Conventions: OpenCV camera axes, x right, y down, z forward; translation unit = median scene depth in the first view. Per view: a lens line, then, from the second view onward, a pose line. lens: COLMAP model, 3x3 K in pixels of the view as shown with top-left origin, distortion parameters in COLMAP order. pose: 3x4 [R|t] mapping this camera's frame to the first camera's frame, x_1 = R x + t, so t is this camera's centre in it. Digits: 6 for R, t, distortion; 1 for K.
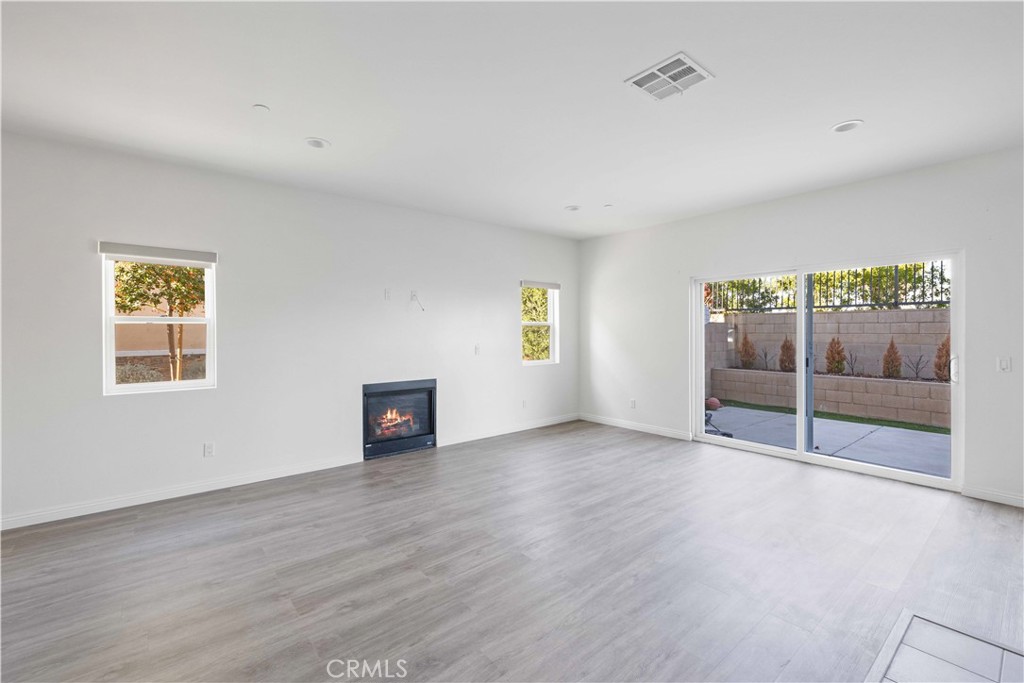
lens RADIAL K [[434.6, 0, 502.6], [0, 434.6, 325.0], [0, 0, 1]] dist [-0.000275, 0.000922]
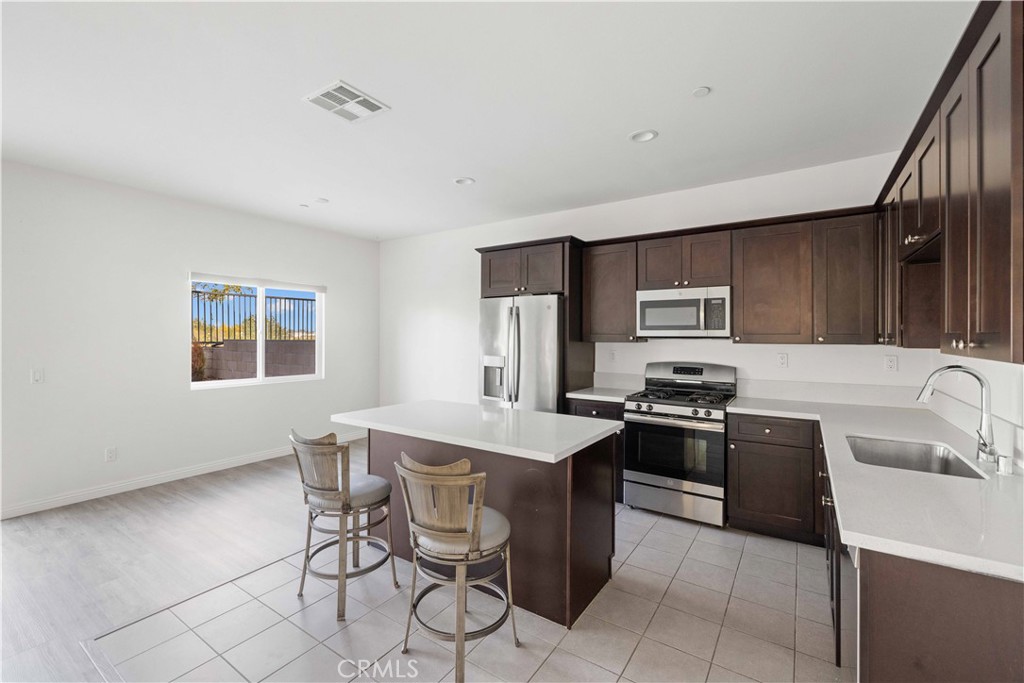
lens RADIAL K [[434.6, 0, 503.5], [0, 434.6, 342.8], [0, 0, 1]] dist [-0.000275, 0.000922]
pose [[-0.285080, -0.019562, 0.958304, -0.115000], [-0.017762, 0.999728, 0.015123, -0.020933], [-0.958339, -0.012710, -0.285350, 0.175870]]
